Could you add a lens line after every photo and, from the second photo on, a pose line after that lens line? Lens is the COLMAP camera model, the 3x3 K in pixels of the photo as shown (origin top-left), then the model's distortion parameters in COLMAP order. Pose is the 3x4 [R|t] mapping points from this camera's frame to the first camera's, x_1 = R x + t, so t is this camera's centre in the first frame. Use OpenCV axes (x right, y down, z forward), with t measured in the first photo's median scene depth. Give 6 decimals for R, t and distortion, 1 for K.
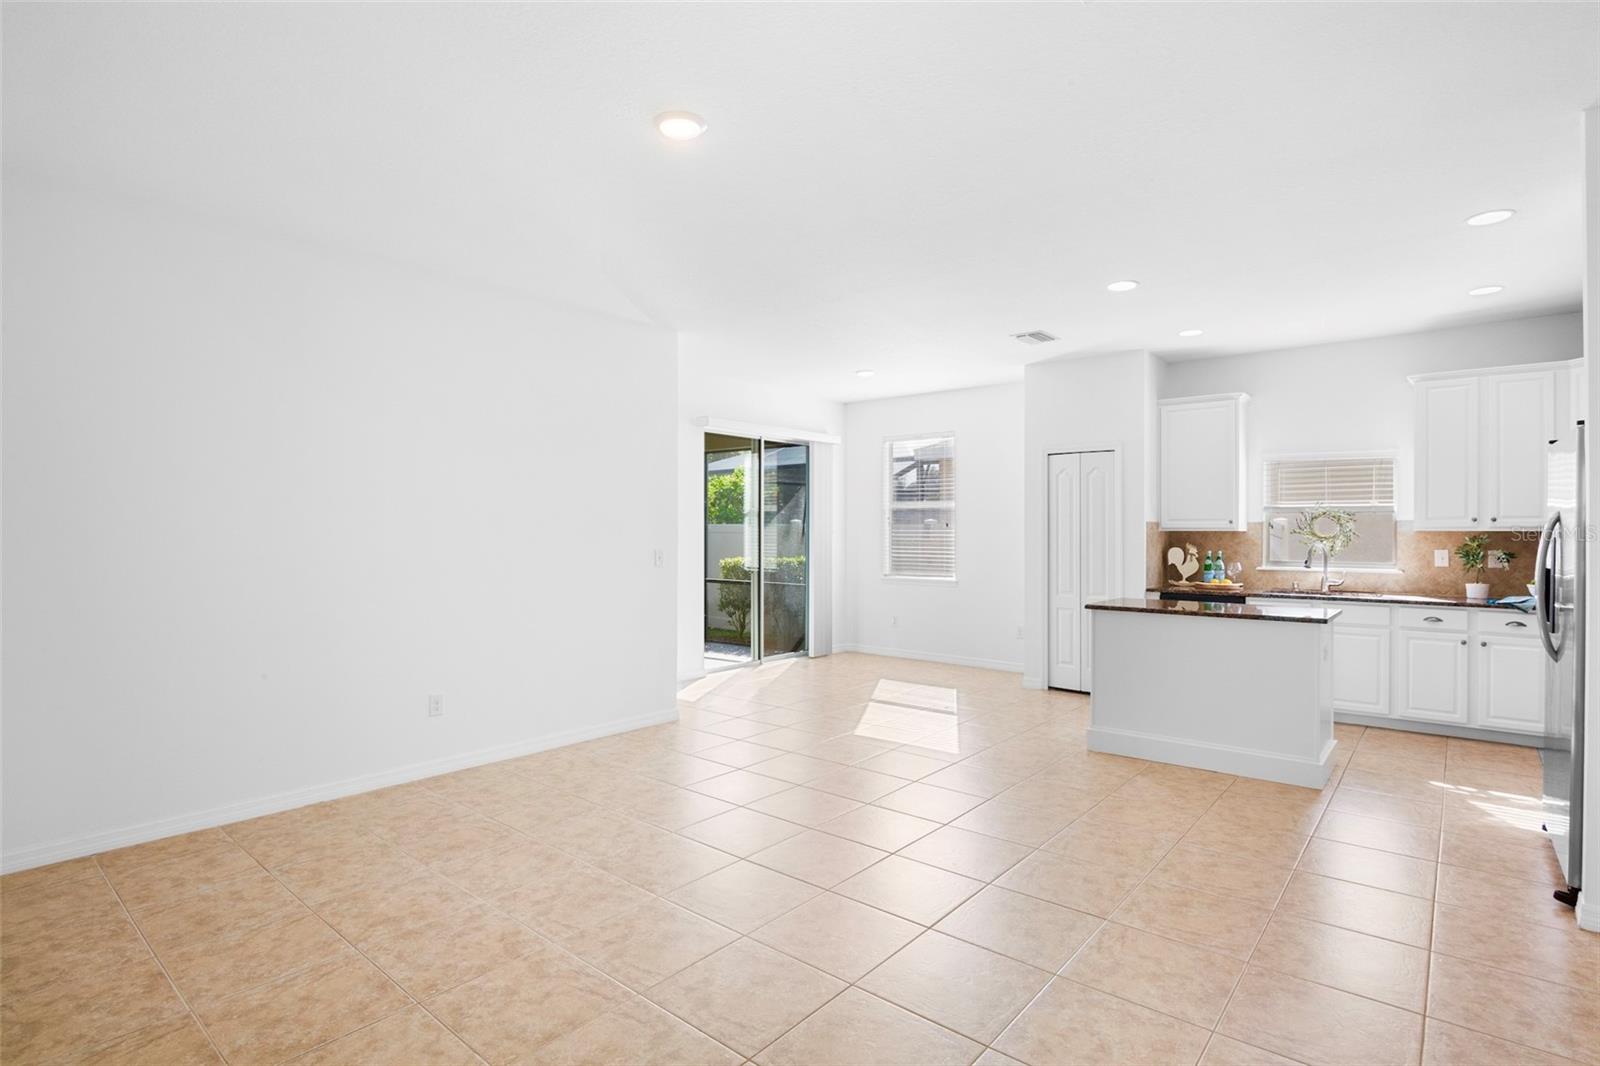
lens RADIAL K [[784.2, 0, 802.5], [0, 784.2, 513.7], [0, 0, 1]] dist [-0.017467, 0.000042]
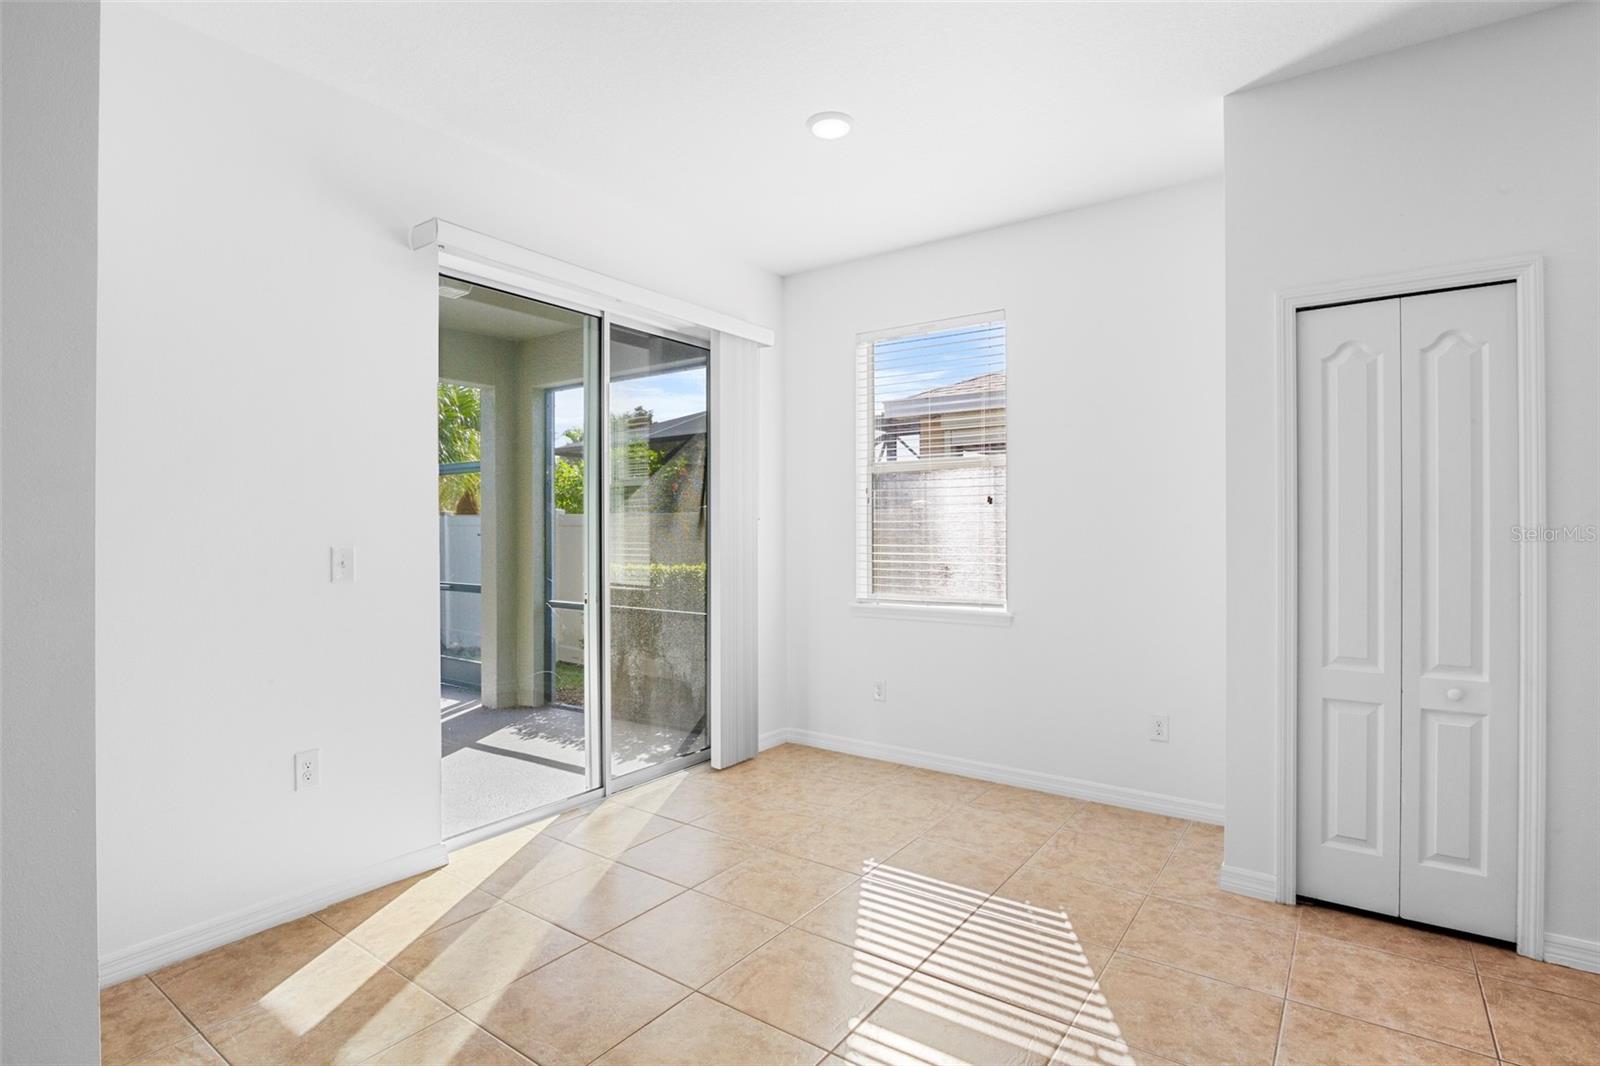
lens RADIAL K [[784.2, 0, 802.5], [0, 784.2, 513.7], [0, 0, 1]] dist [-0.017467, 0.000042]
pose [[0.996844, -0.002988, 0.079325, 0.026958], [0.003028, 0.999995, -0.000385, 0.020848], [-0.079324, 0.000624, 0.996849, 0.490811]]
